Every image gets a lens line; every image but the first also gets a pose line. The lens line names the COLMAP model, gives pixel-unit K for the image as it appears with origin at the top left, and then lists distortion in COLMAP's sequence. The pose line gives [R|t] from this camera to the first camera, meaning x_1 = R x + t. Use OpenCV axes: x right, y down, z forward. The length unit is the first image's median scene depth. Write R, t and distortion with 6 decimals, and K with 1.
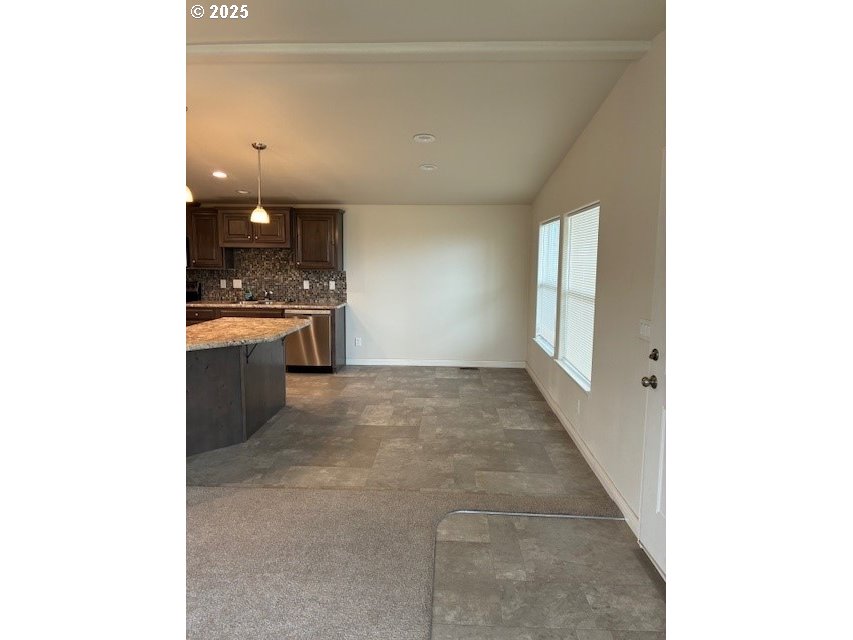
lens RADIAL K [[483.9, 0, 426.5], [0, 483.9, 320.0], [0, 0, 1]] dist [0.027700, -0.000279]
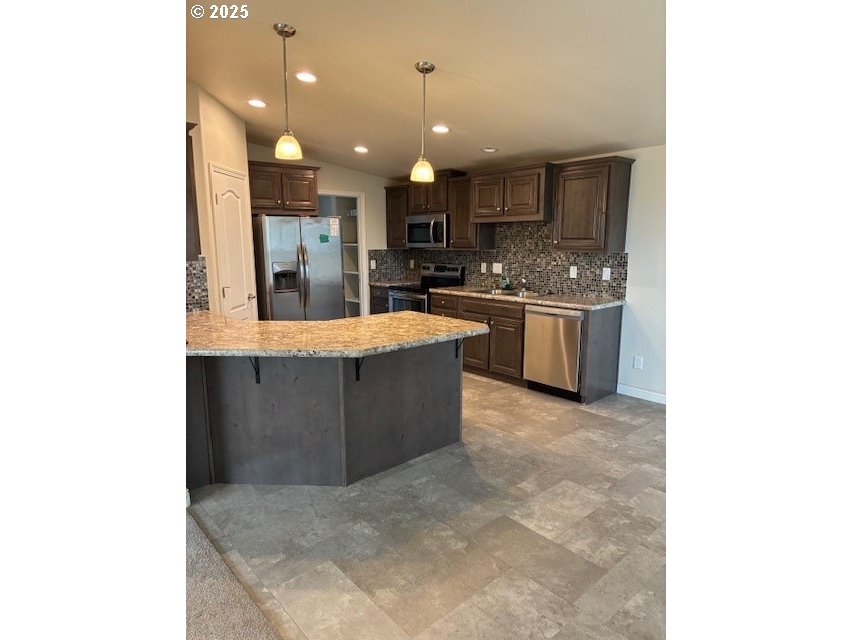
lens RADIAL K [[483.9, 0, 426.5], [0, 483.9, 320.0], [0, 0, 1]] dist [0.027700, -0.000279]
pose [[0.694092, 0.104160, -0.712311, 0.129235], [-0.079936, 0.994510, 0.067534, -0.035371], [0.715434, 0.010065, 0.698608, 0.368149]]
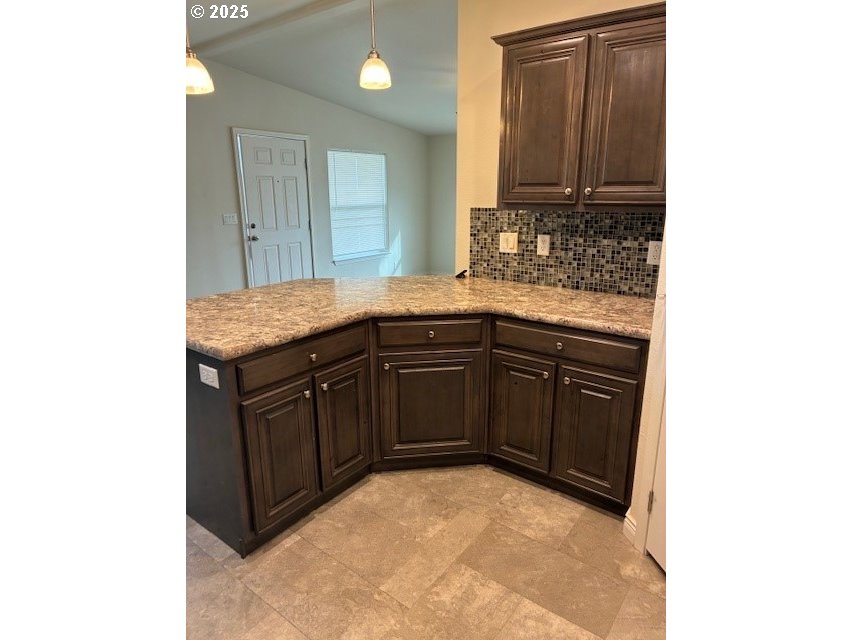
lens RADIAL K [[483.9, 0, 426.5], [0, 483.9, 320.0], [0, 0, 1]] dist [0.027700, -0.000279]
pose [[-0.822229, -0.160599, 0.546029, -0.138693], [0.067167, 0.925281, 0.373289, -0.103640], [-0.565180, 0.343604, -0.750006, 0.893663]]
